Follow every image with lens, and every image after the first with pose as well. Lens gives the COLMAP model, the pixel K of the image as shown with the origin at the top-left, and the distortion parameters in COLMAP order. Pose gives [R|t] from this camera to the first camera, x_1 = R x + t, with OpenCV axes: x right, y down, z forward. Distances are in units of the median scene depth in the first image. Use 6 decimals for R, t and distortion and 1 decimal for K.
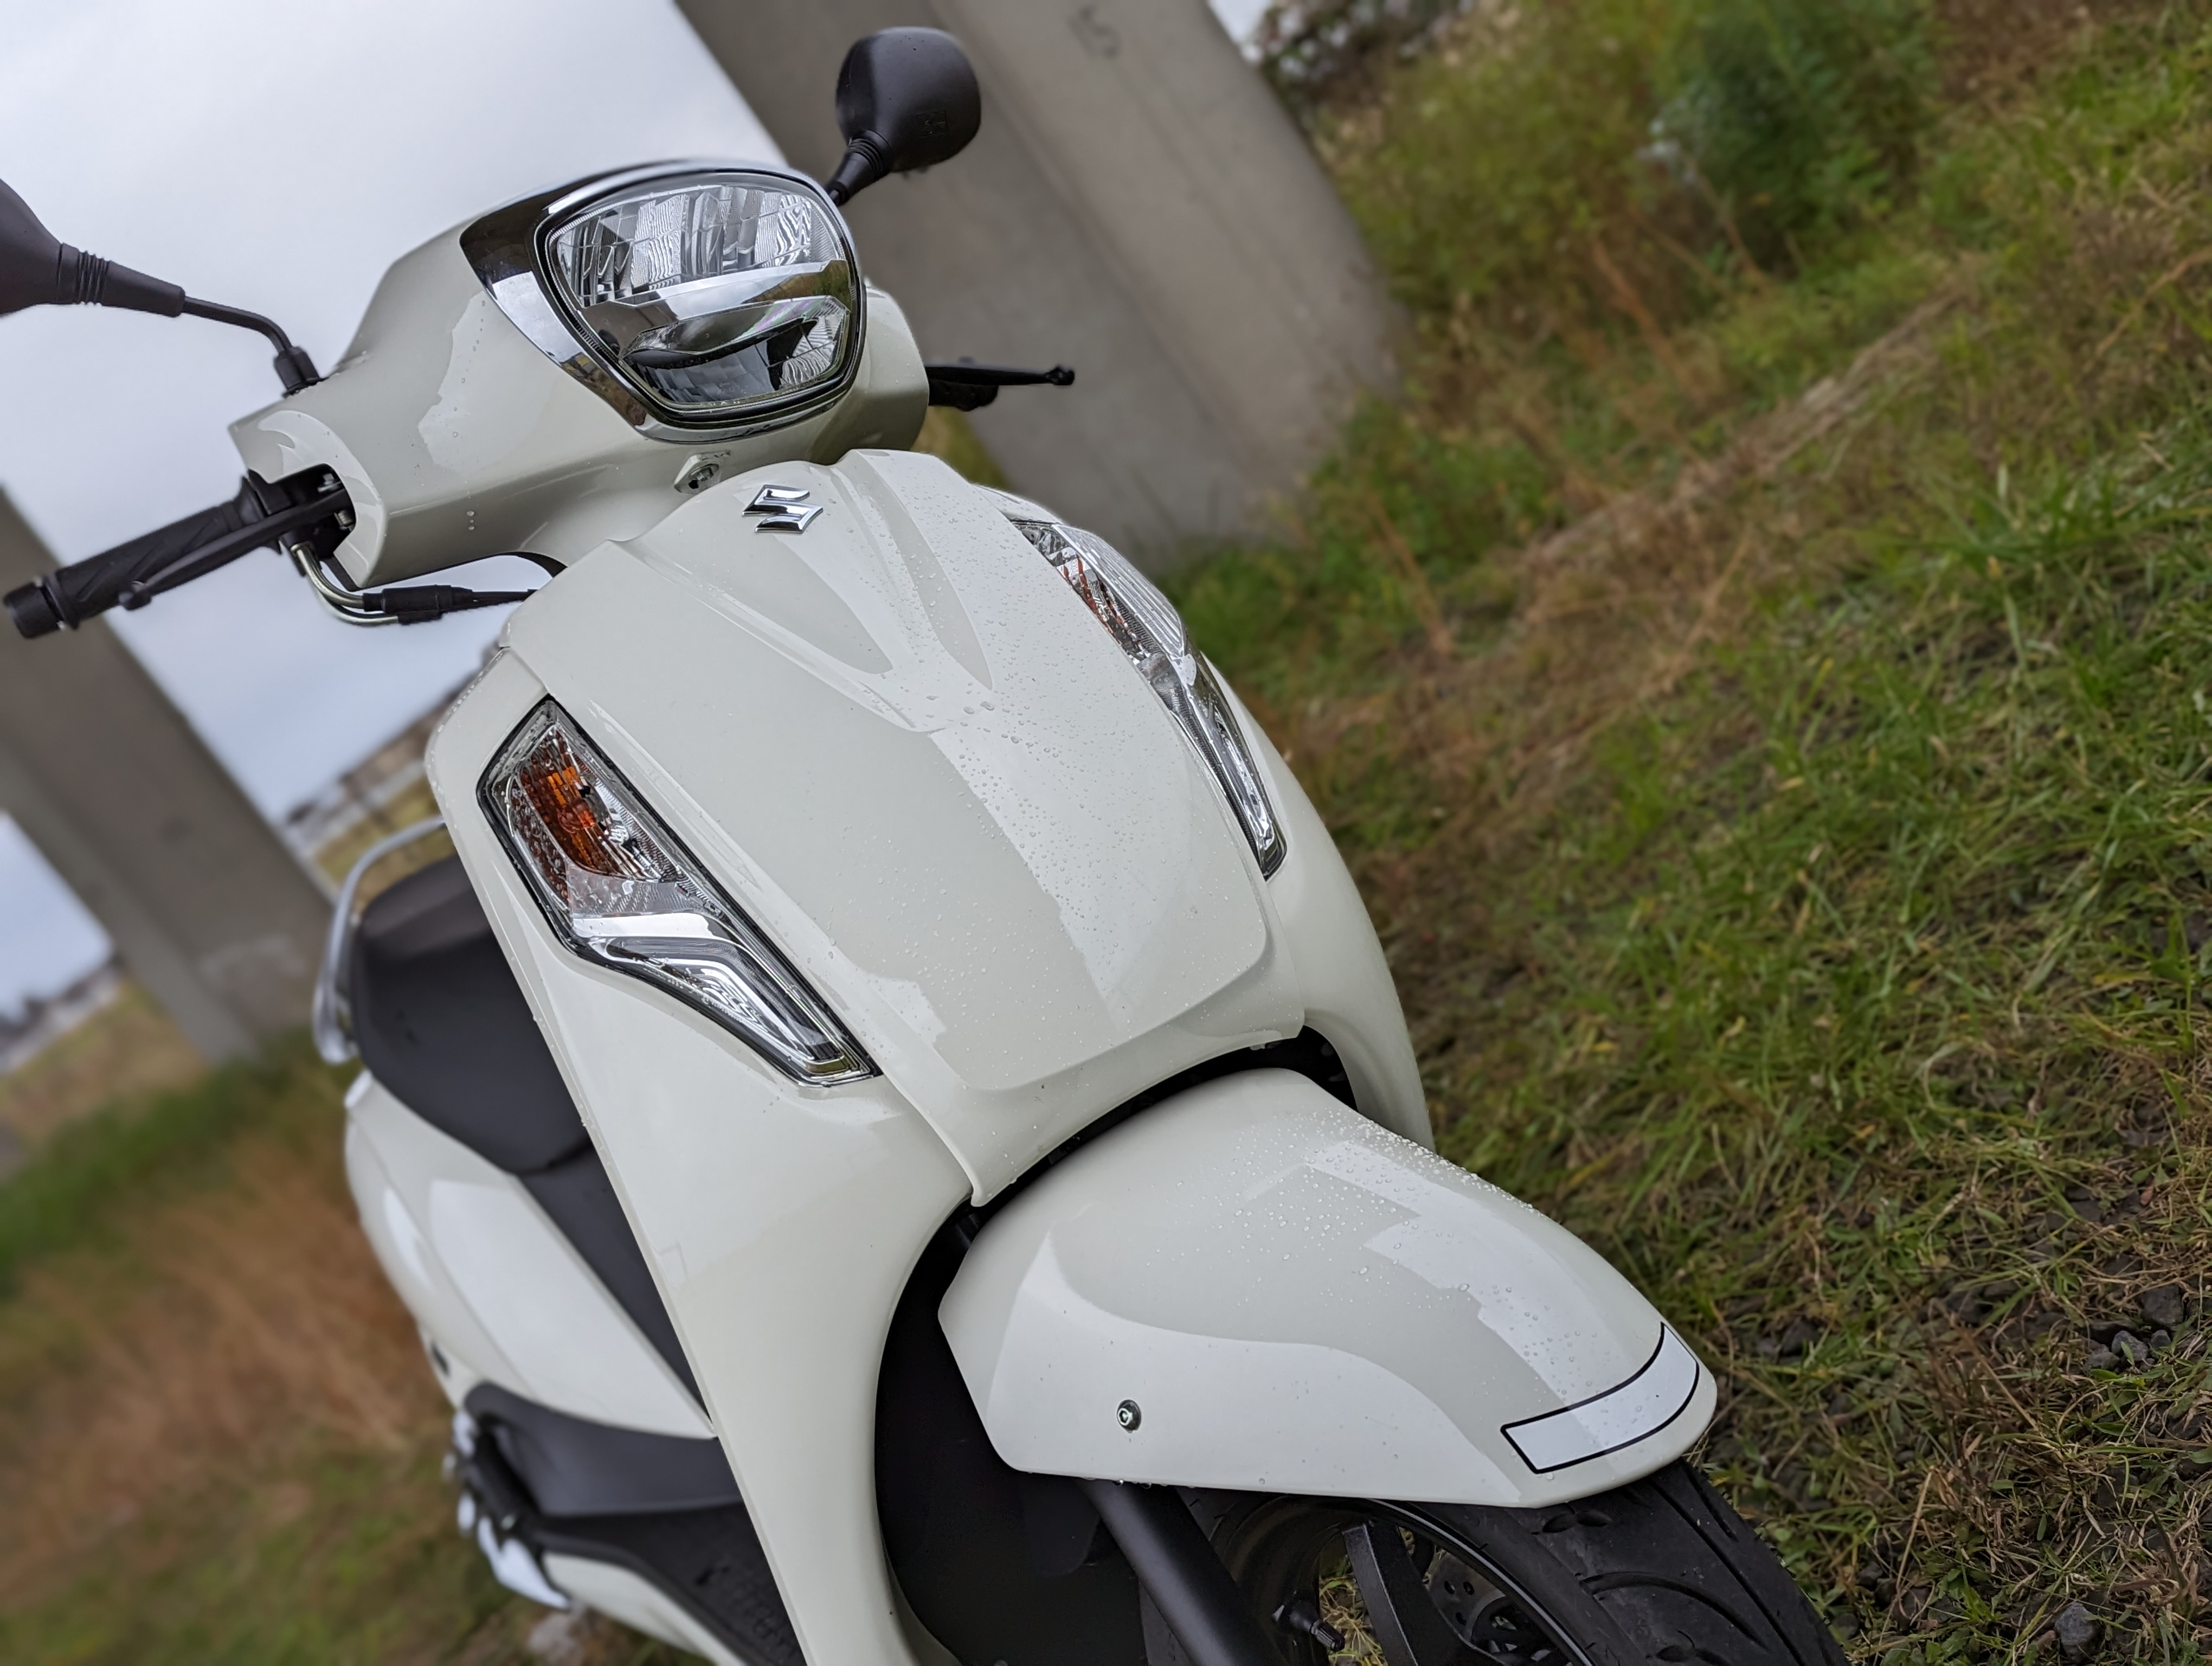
lens RADIAL K [[2433.0, 0, 1033.5], [0, 2433.0, 868.3], [0, 0, 1]] dist [0.105339, -0.279062]
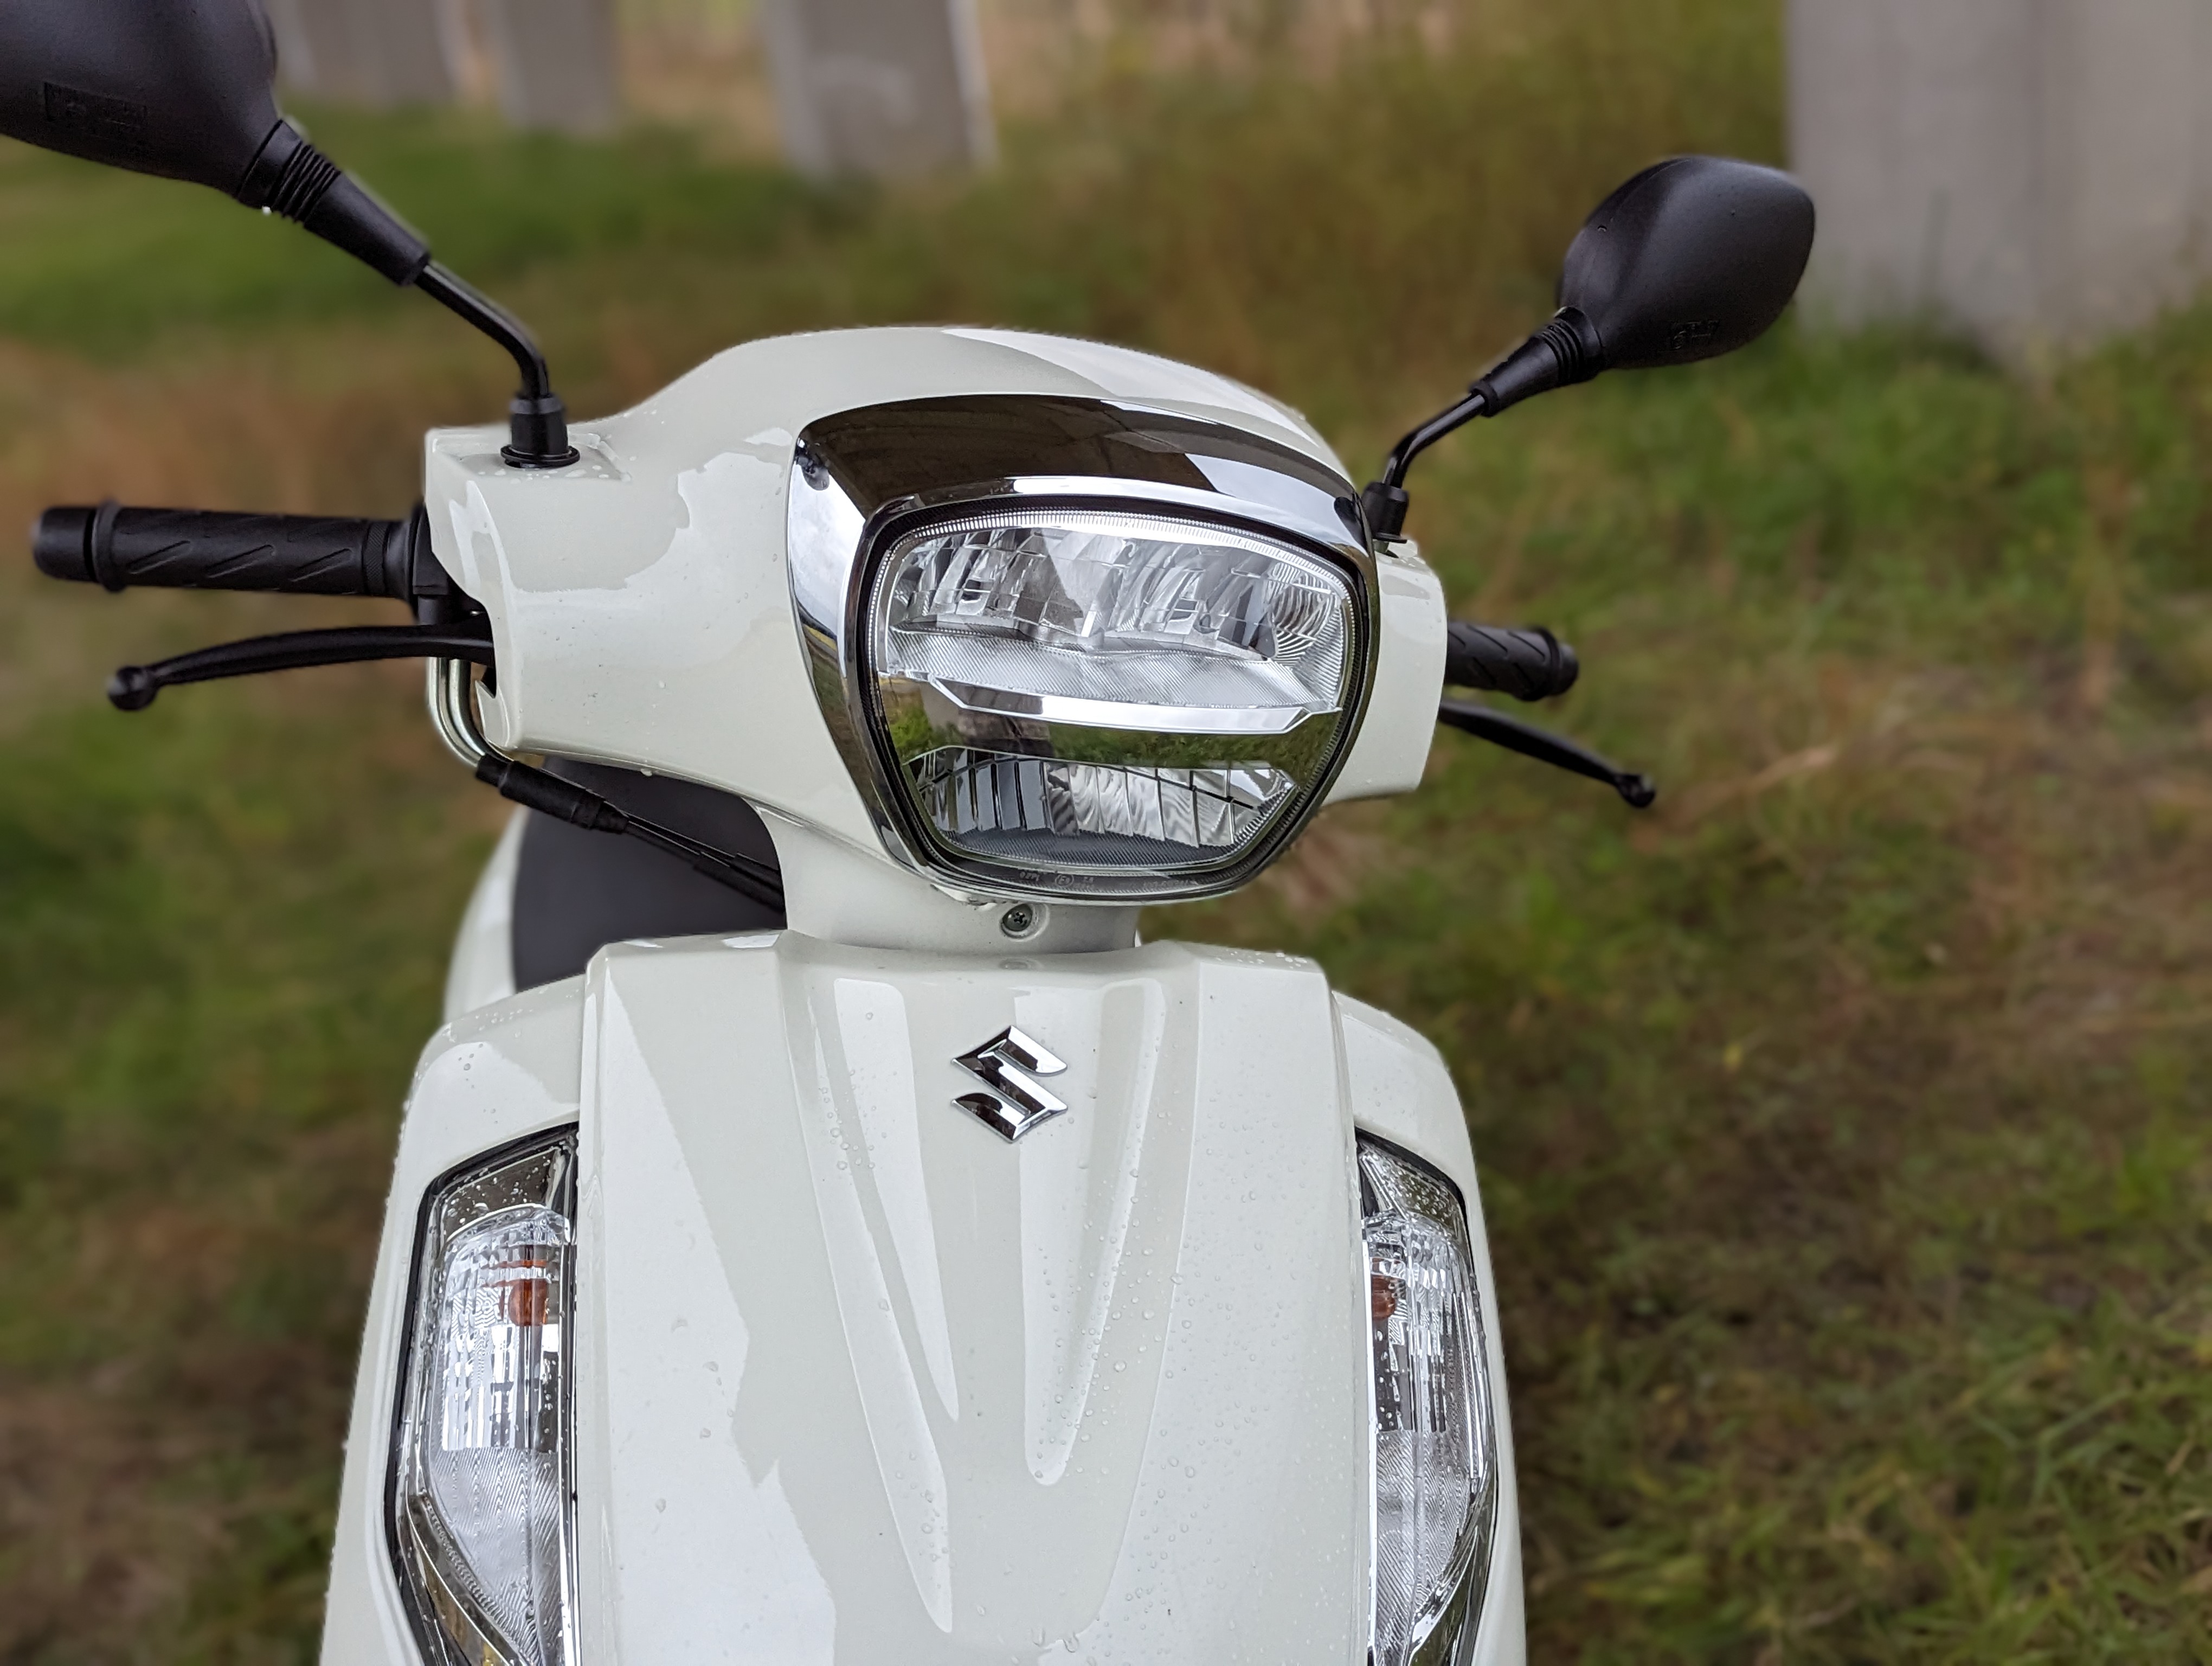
lens RADIAL K [[2427.2, 0, 1038.2], [0, 2427.2, 841.2], [0, 0, 1]] dist [0.053790, -0.048905]
pose [[0.844306, 0.526431, -0.100088, -0.039772], [-0.479601, 0.825676, 0.297055, -0.234750], [0.239019, -0.202803, 0.949600, 0.246137]]
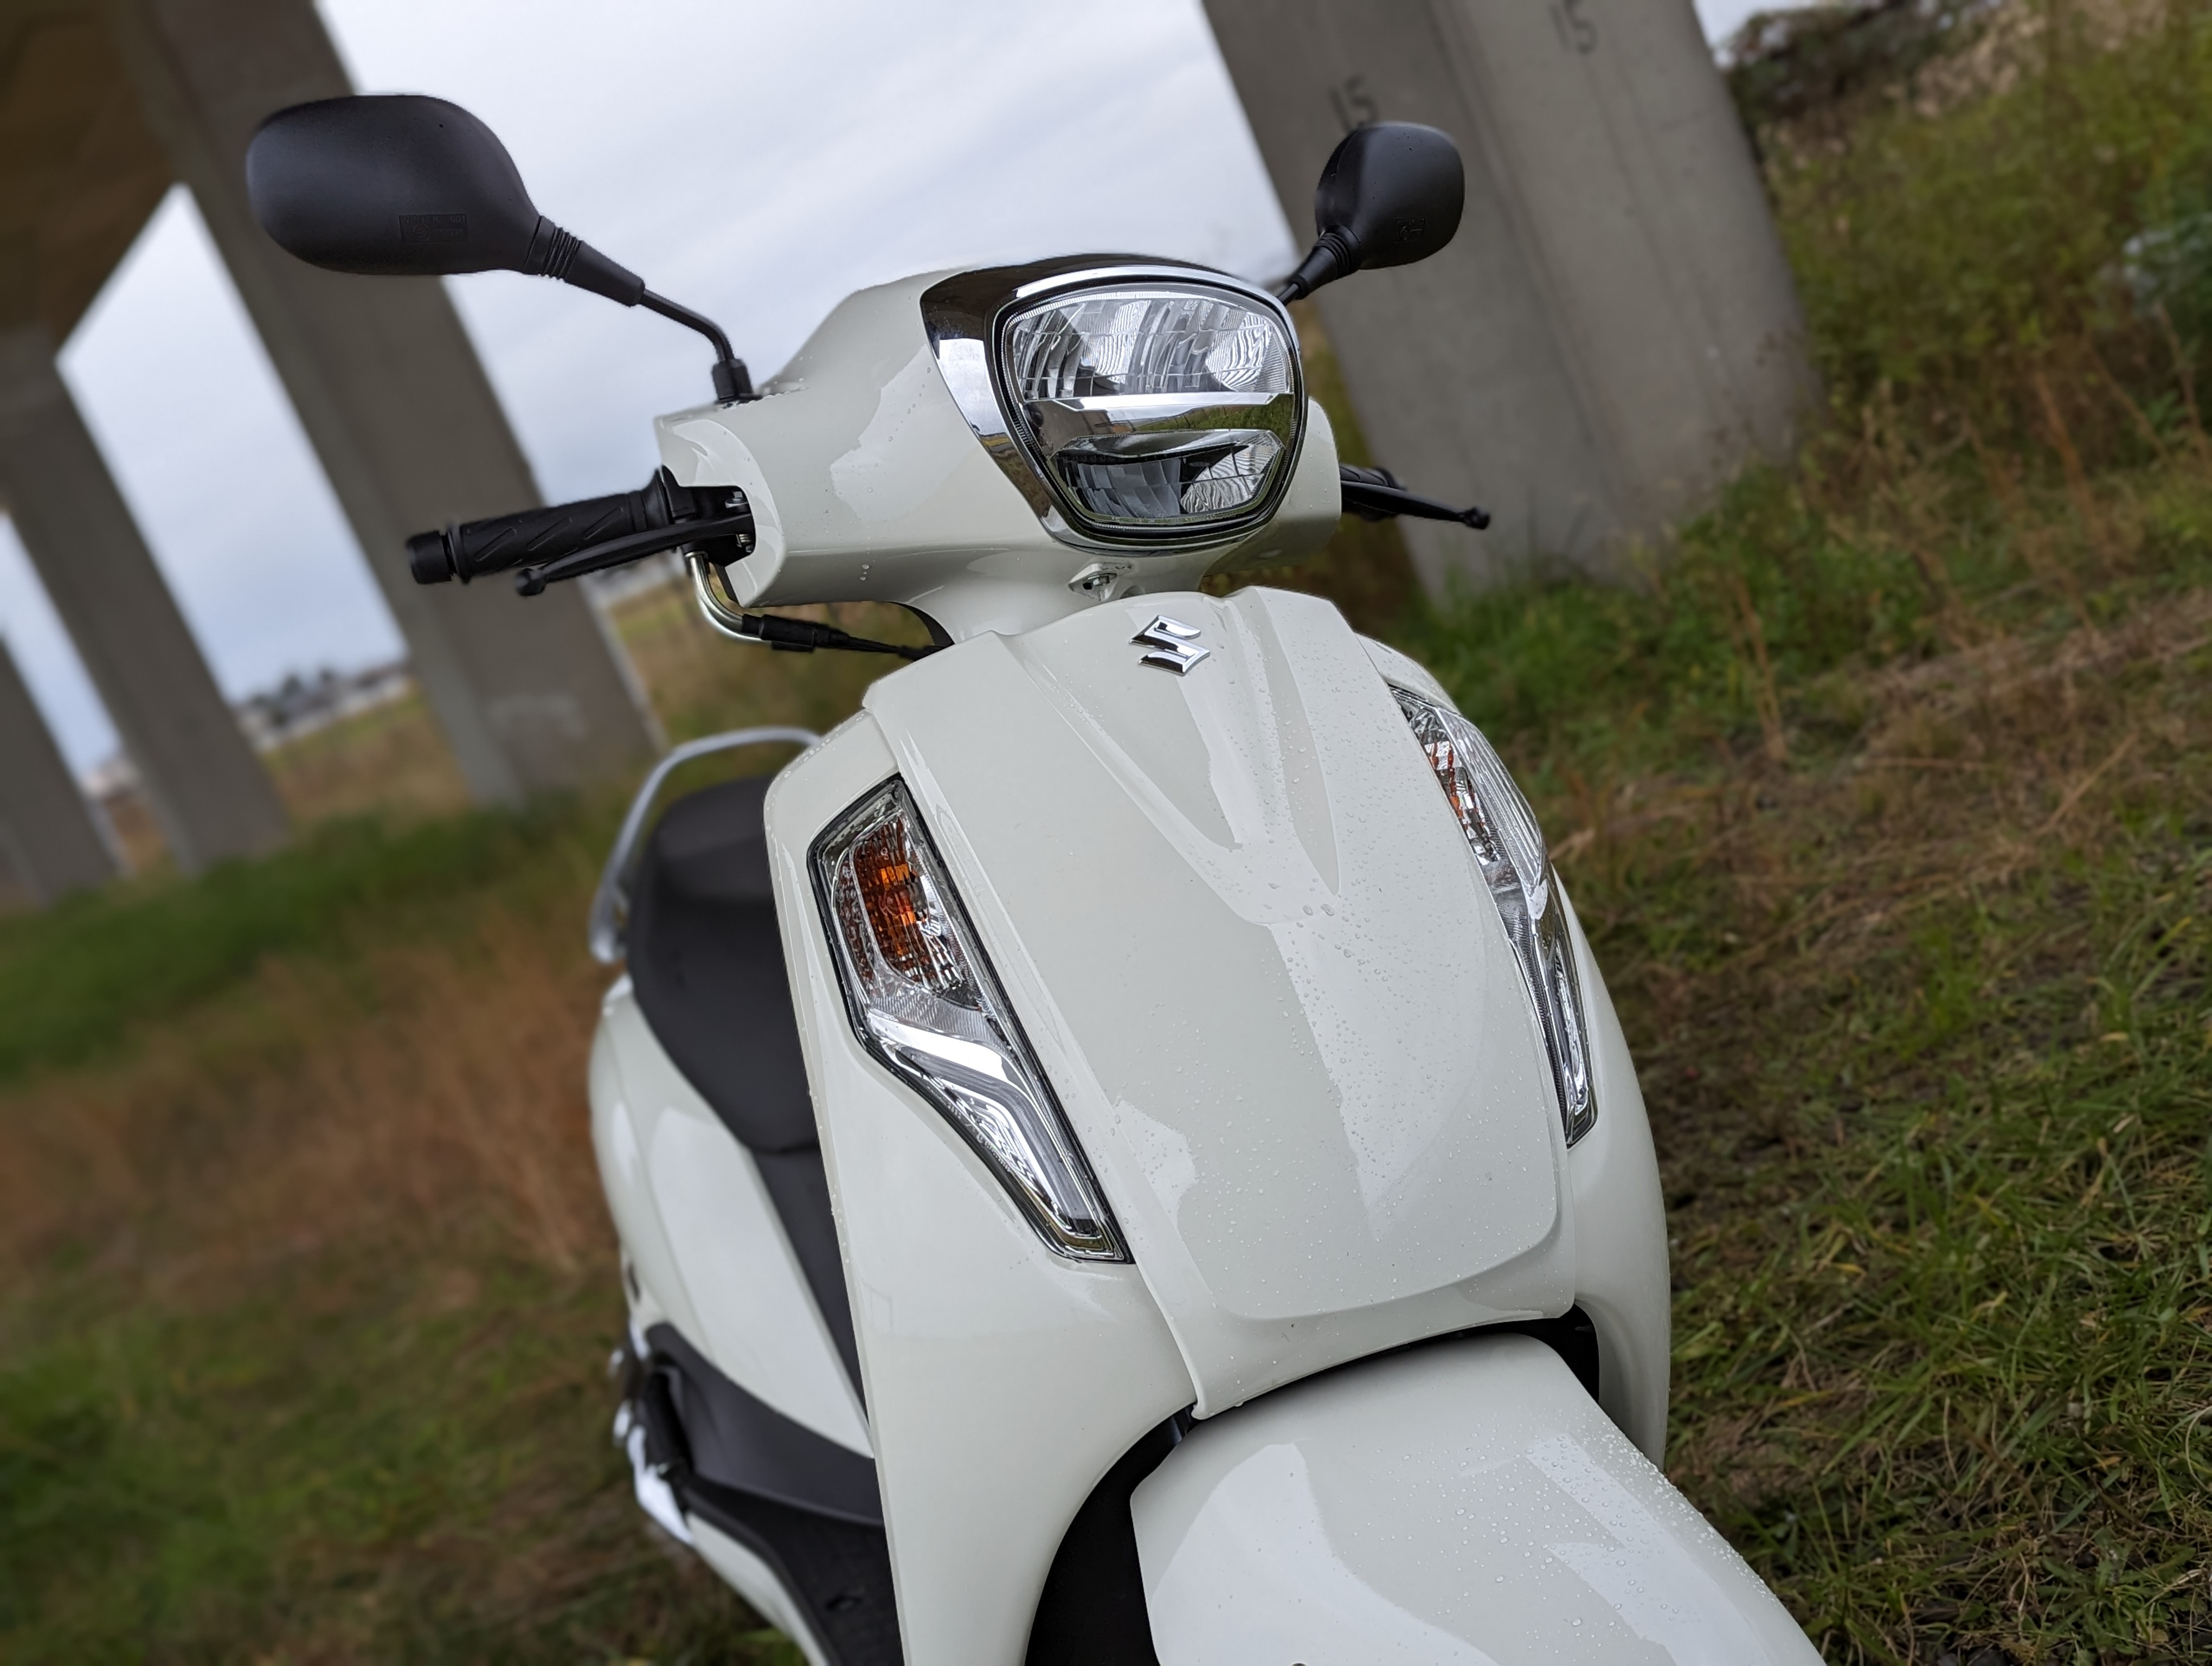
lens RADIAL K [[2427.2, 0, 1038.2], [0, 2427.2, 841.2], [0, 0, 1]] dist [0.053790, -0.048905]
pose [[0.965573, 0.241755, -0.096036, -0.024746], [-0.238129, 0.970059, 0.047748, -0.062203], [0.104704, -0.023235, 0.994232, 0.013369]]
